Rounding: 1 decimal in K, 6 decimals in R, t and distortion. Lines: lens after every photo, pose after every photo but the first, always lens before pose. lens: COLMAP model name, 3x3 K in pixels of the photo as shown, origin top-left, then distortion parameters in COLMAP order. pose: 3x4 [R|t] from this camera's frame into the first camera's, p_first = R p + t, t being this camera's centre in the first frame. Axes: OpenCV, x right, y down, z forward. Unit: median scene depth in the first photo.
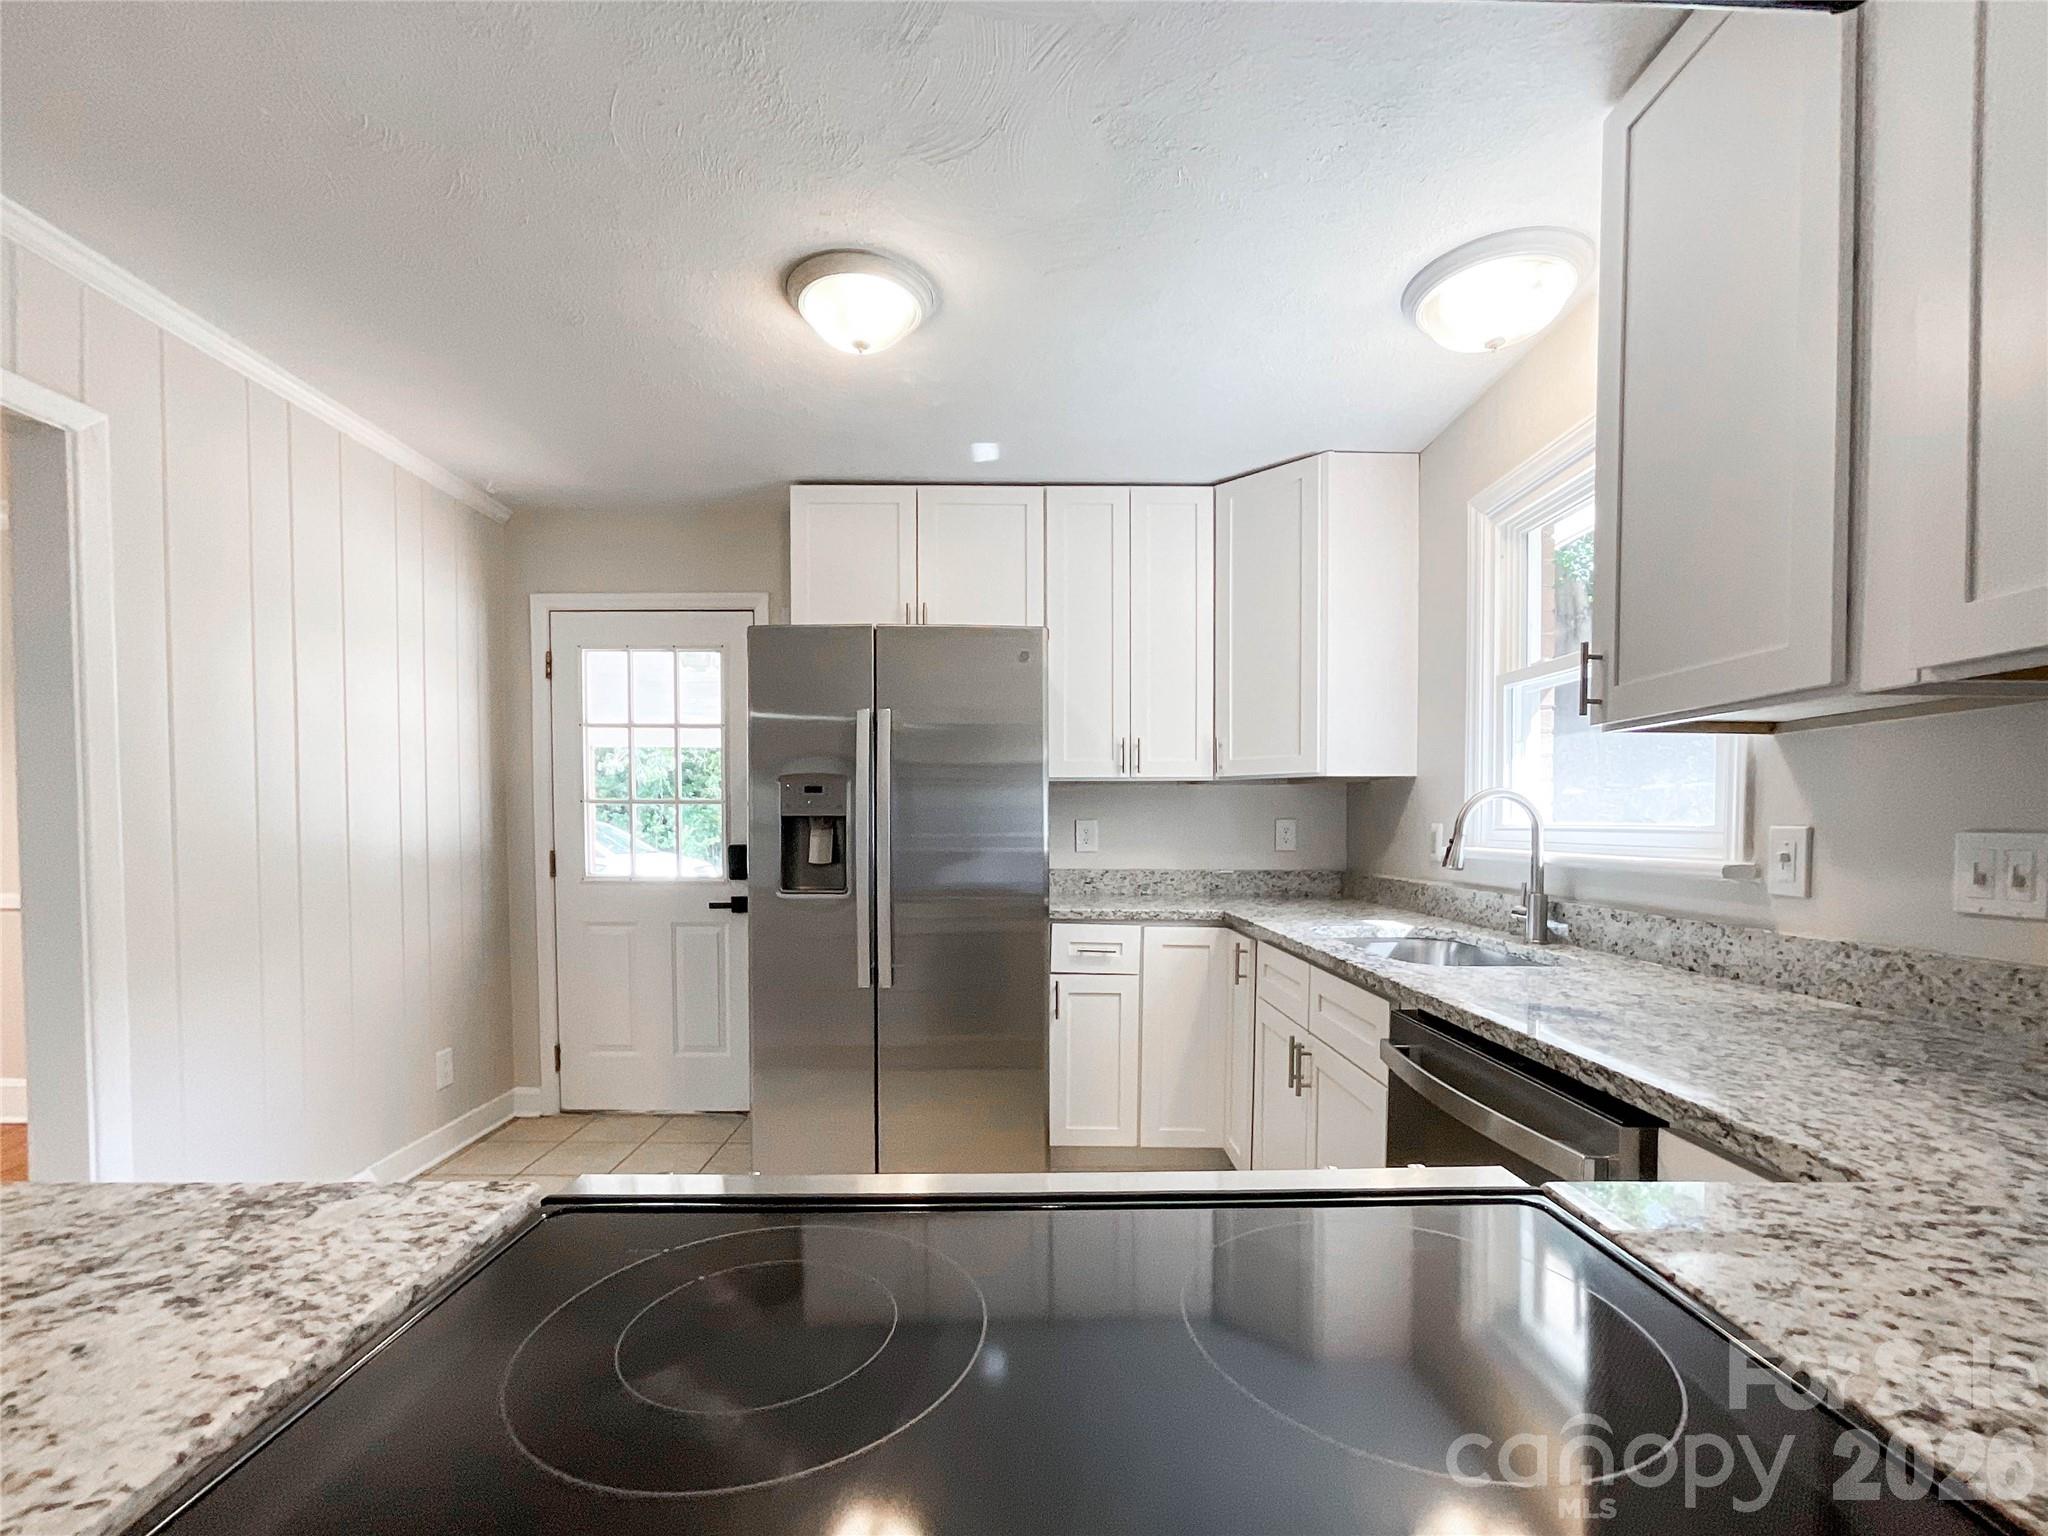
lens RADIAL K [[888.1, 0, 1027.5], [0, 888.1, 855.2], [0, 0, 1]] dist [-0.001038, 0.000242]
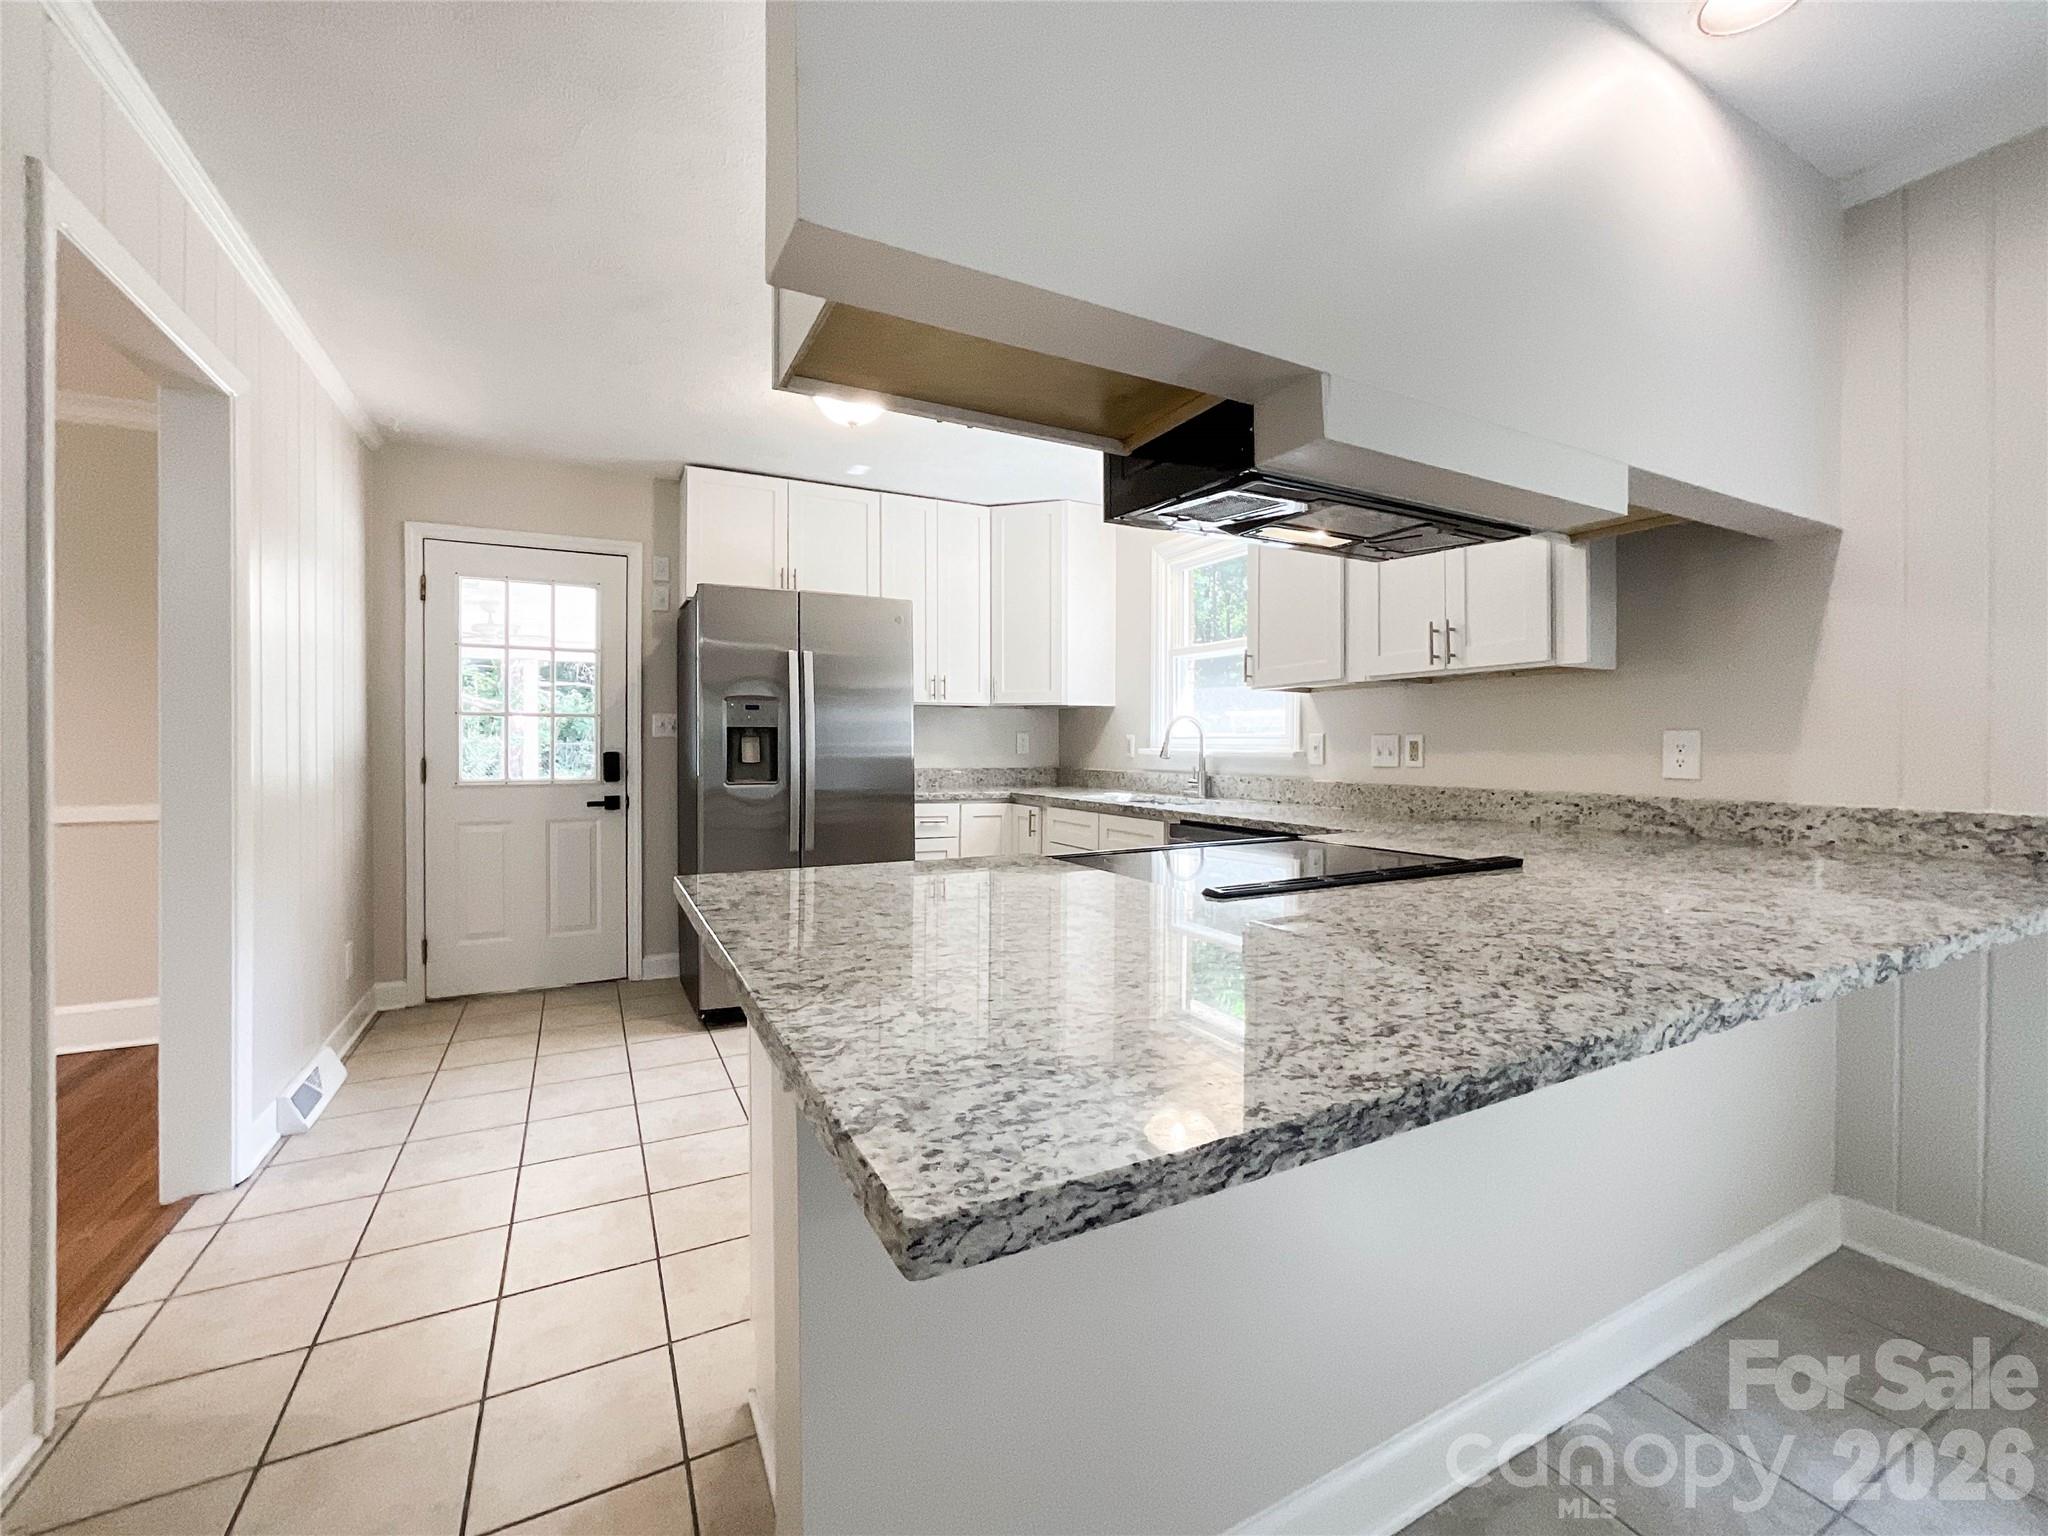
lens RADIAL K [[886.4, 0, 1027.1], [0, 886.4, 765.8], [0, 0, 1]] dist [-0.001270, 0.000335]
pose [[0.886603, -0.011661, 0.462384, -0.428095], [0.015984, 0.999857, -0.005433, 0.024567], [-0.462255, 0.012207, 0.886663, -0.339060]]
